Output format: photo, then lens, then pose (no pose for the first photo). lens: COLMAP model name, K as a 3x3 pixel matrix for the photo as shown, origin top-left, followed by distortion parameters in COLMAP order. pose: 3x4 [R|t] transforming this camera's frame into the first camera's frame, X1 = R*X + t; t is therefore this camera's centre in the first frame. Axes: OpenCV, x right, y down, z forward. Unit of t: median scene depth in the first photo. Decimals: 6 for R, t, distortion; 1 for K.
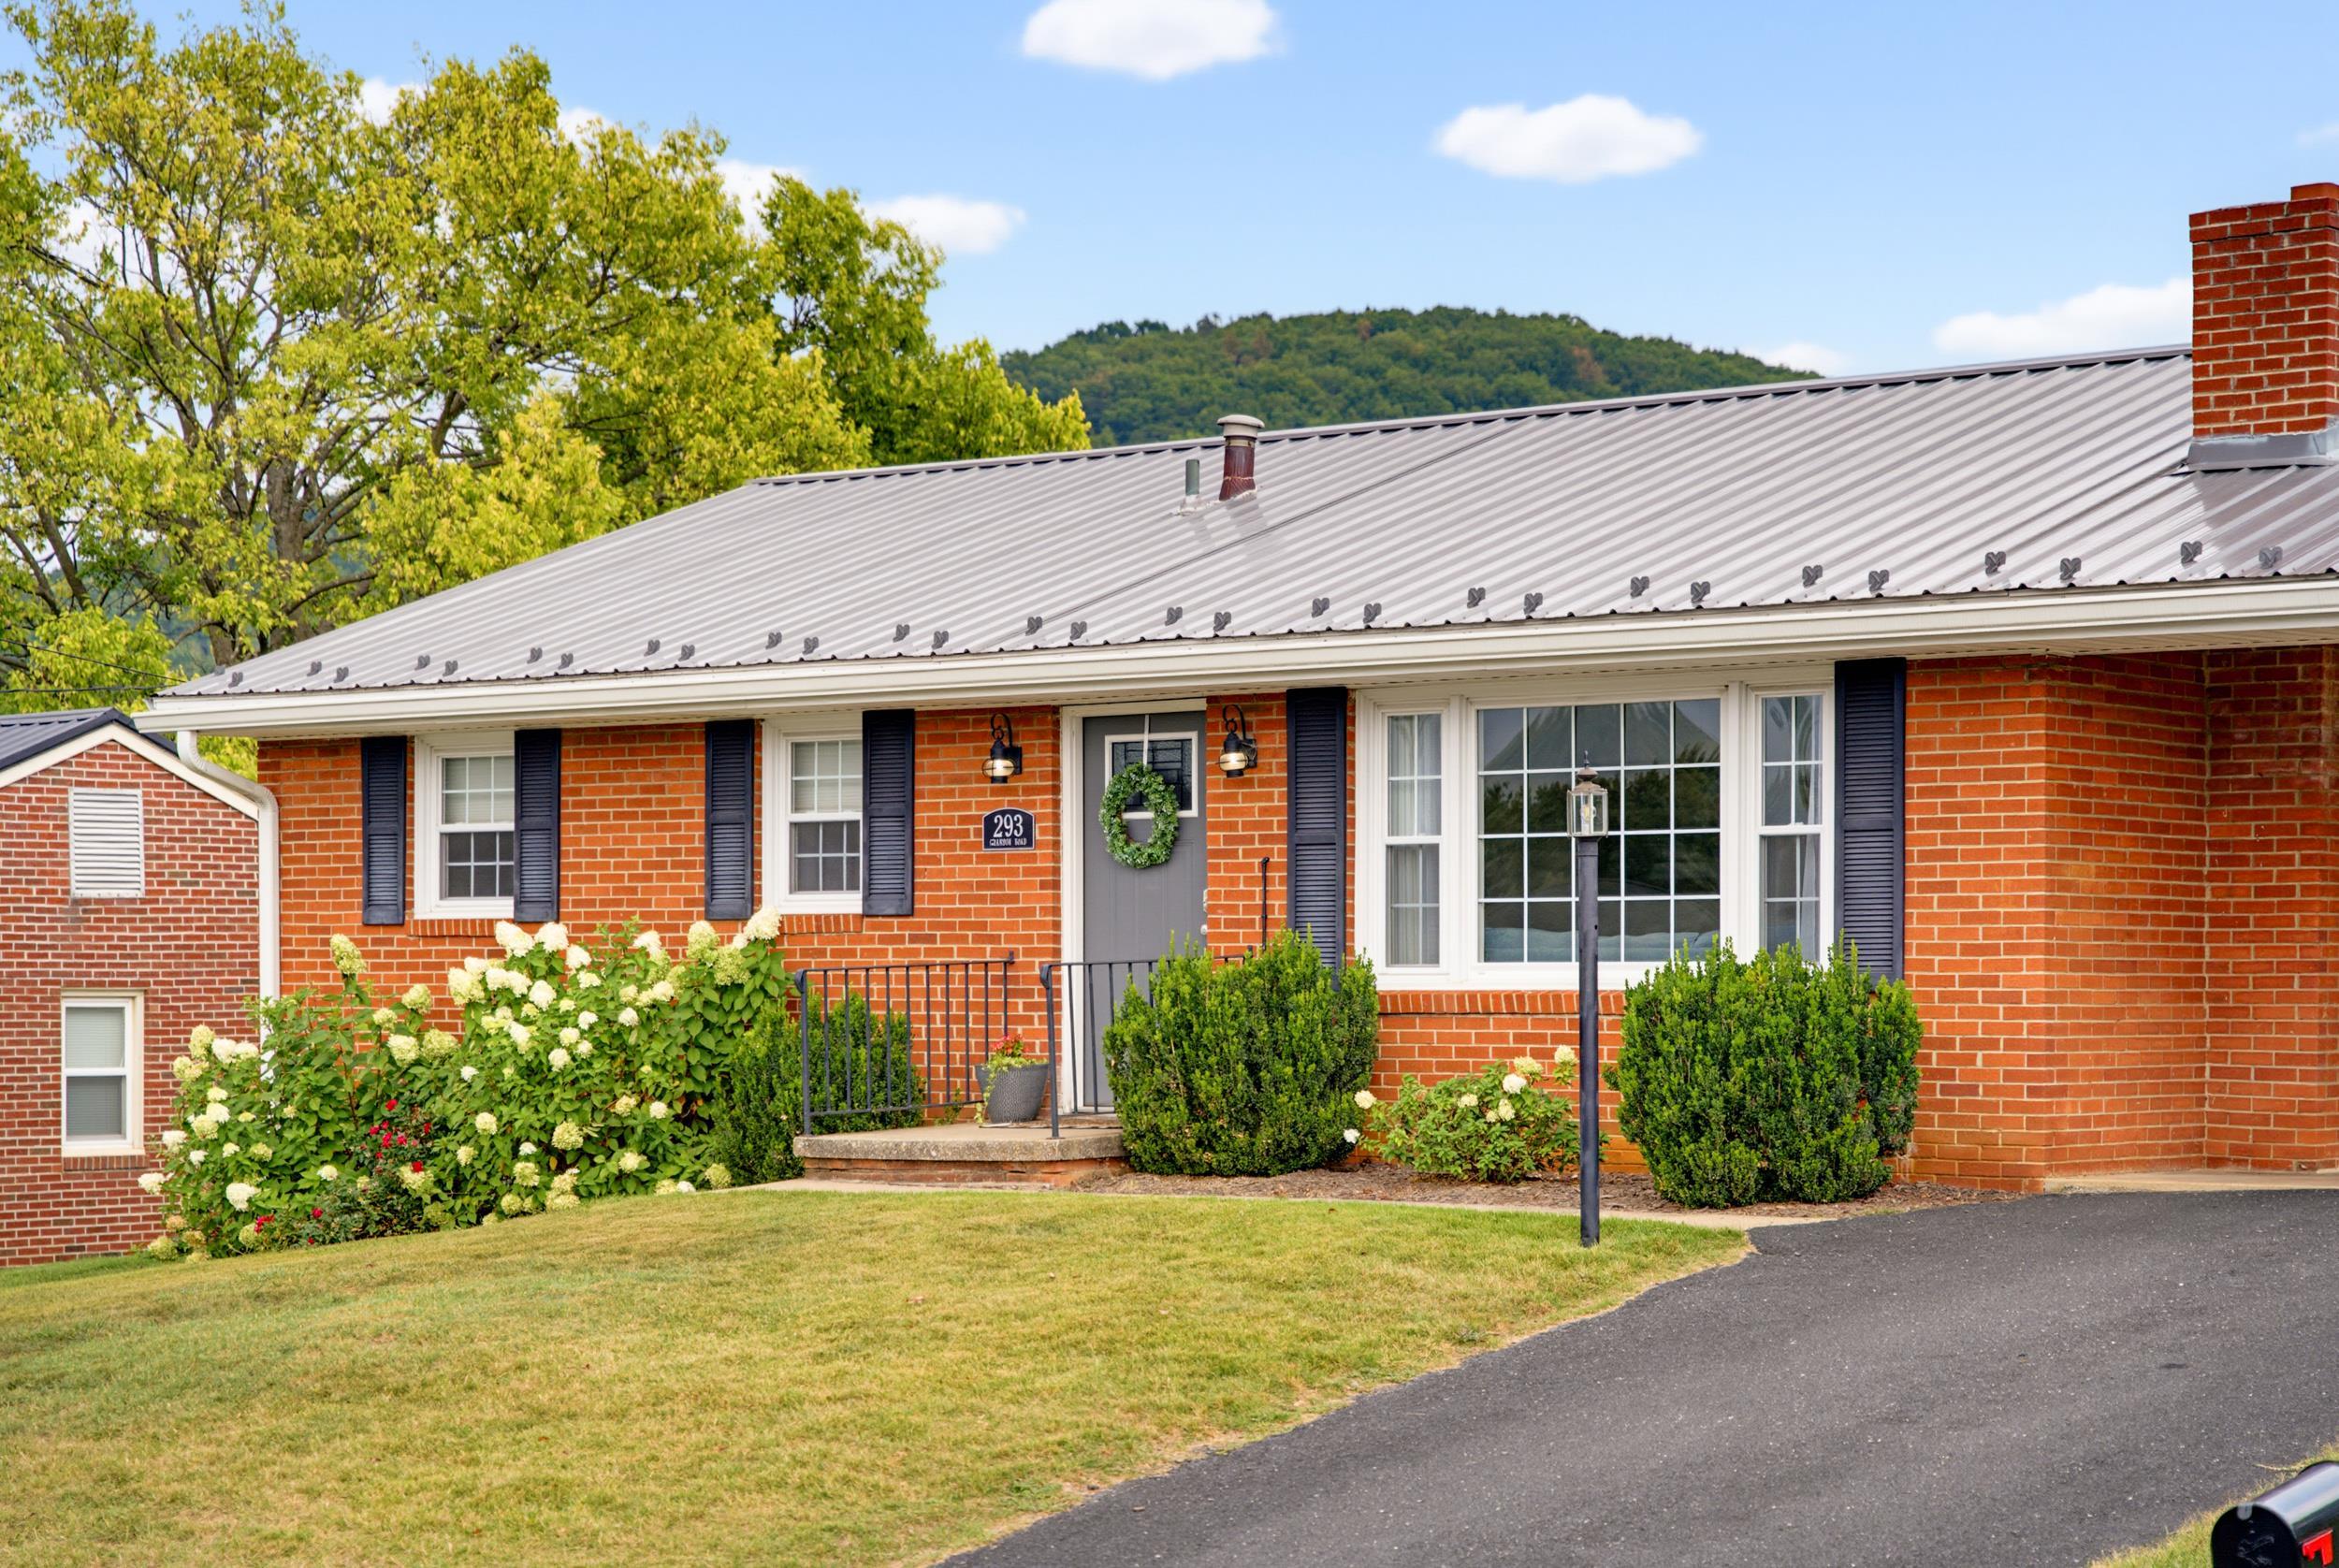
lens RADIAL K [[4692.6, 0, 1167.8], [0, 4692.6, 784.0], [0, 0, 1]] dist [0.103028, 0.000000]
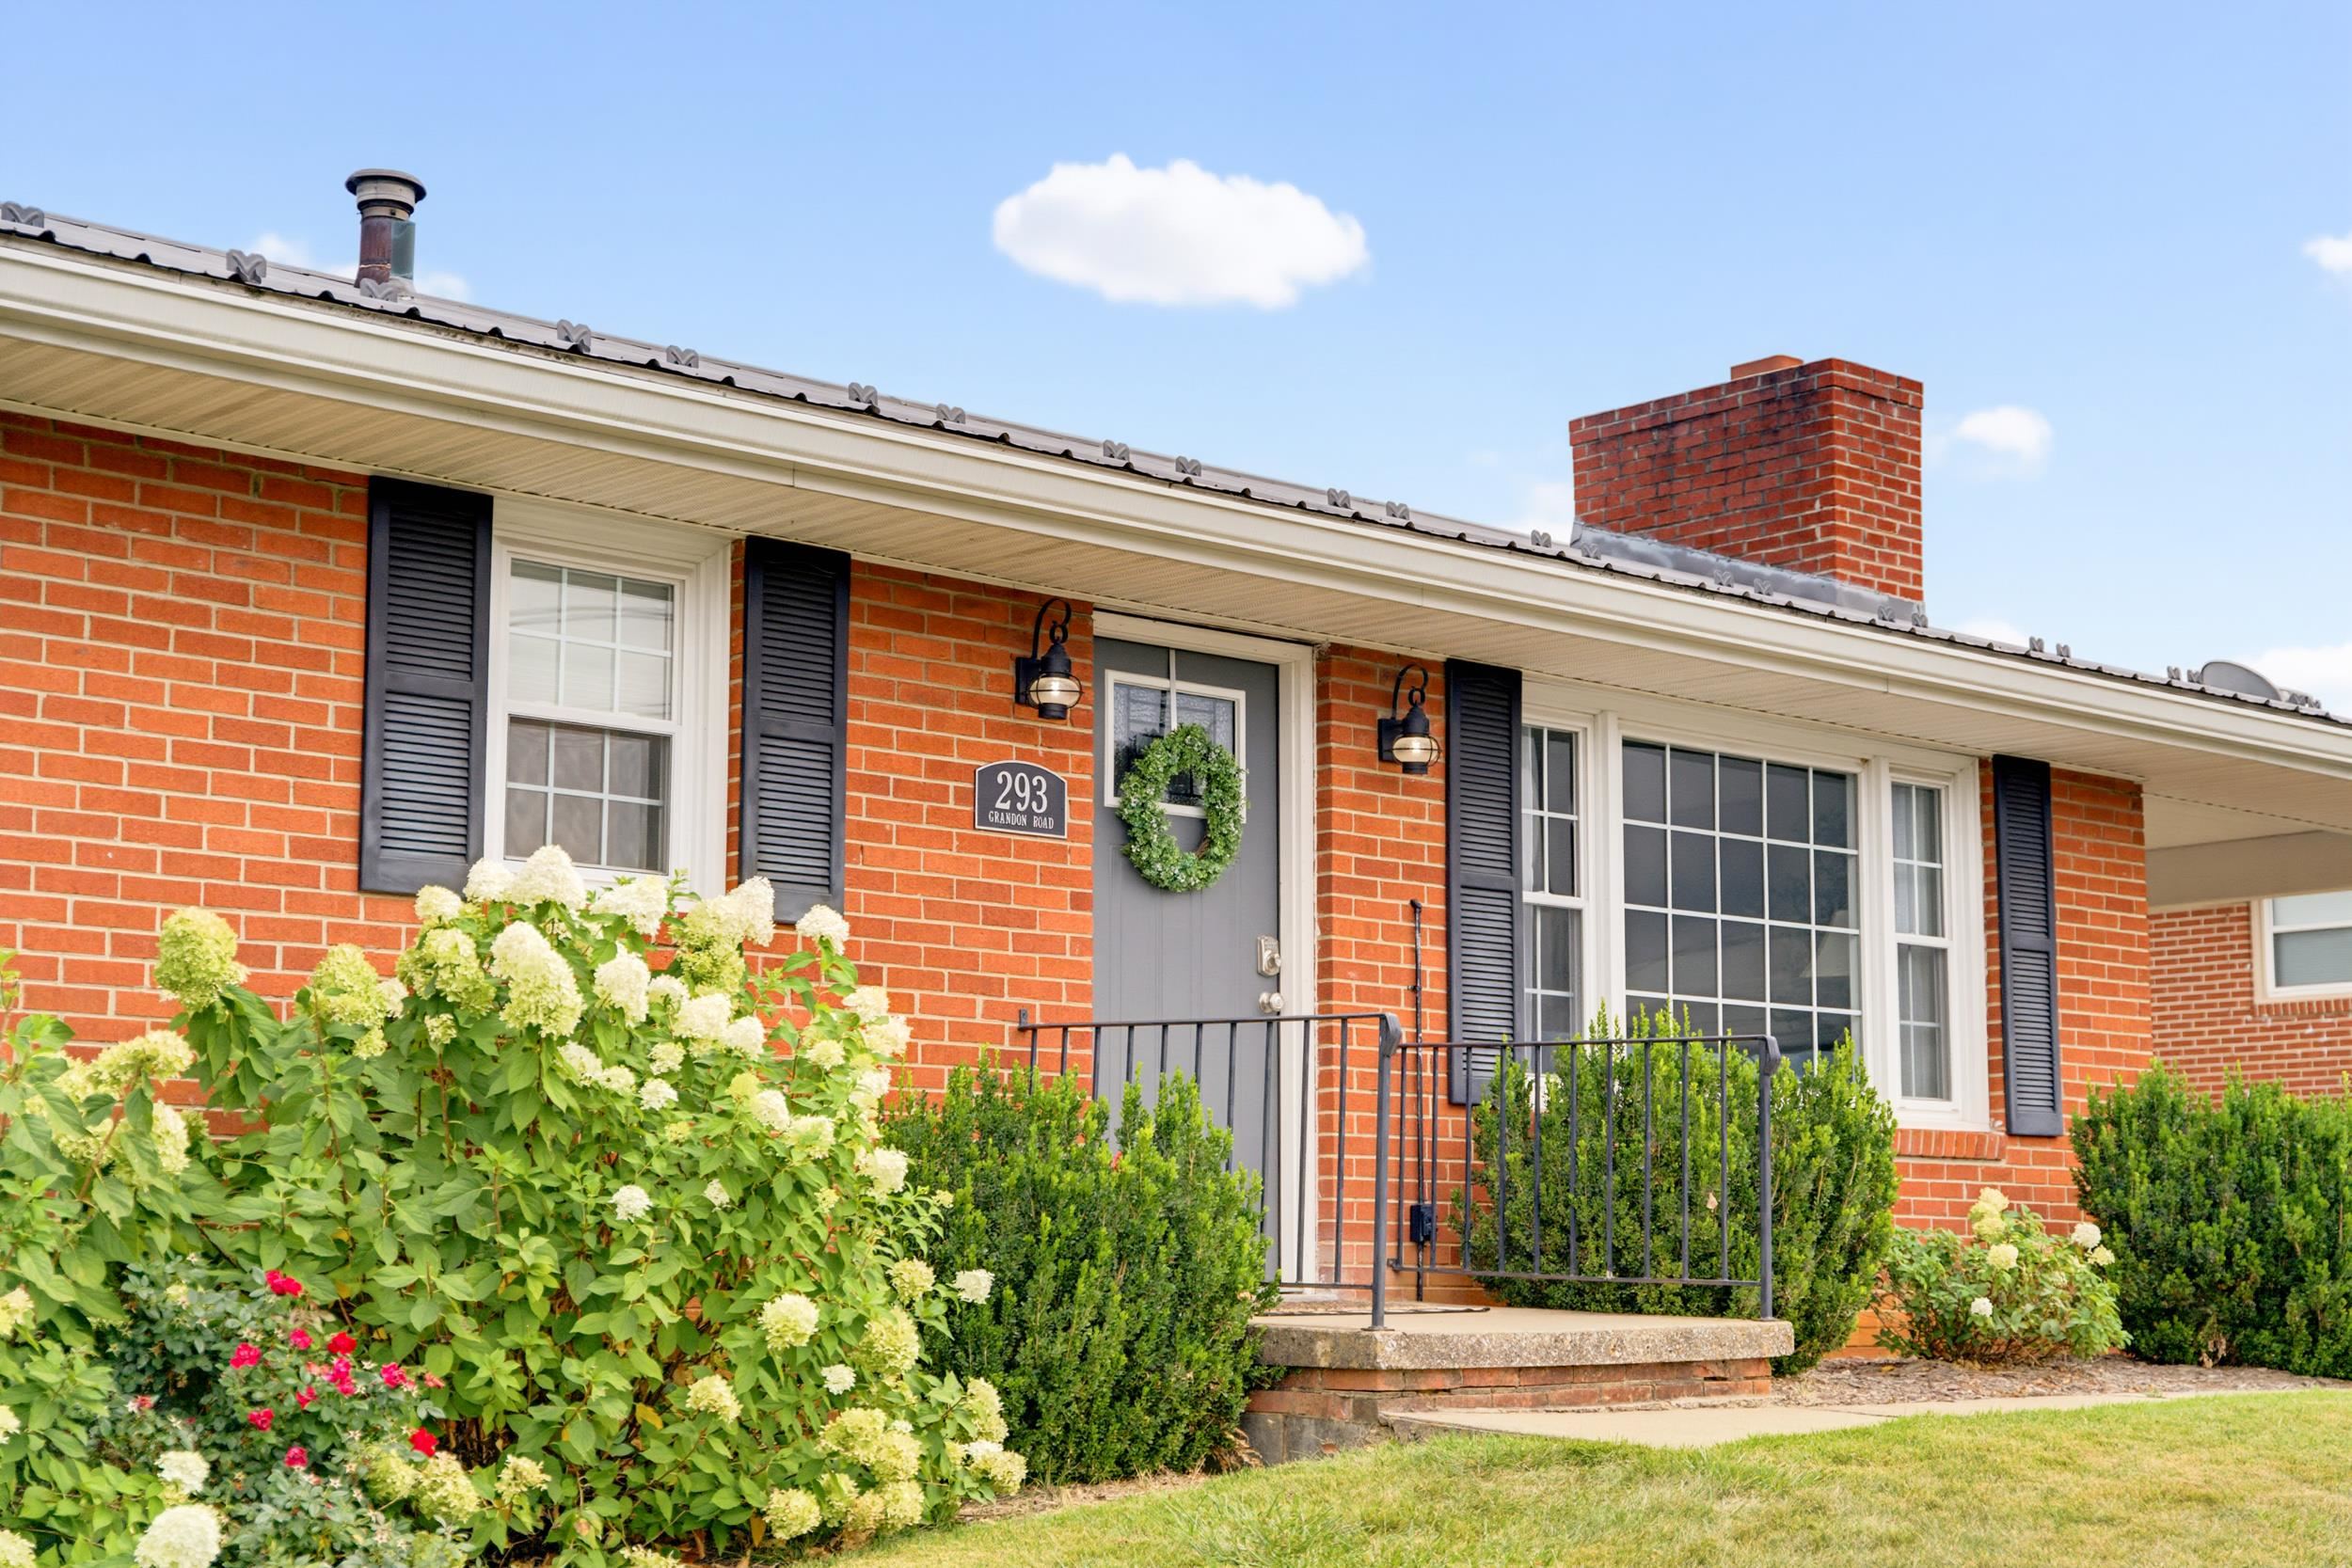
lens RADIAL K [[3381.0, 0, 1176.6], [0, 3381.0, 779.7], [0, 0, 1]] dist [0.098418, 0.000000]
pose [[0.171854, 0.145964, 0.974249, -0.442088], [-0.045033, 0.989092, -0.140244, 0.065699], [-0.984093, -0.019772, 0.176553, 0.919466]]
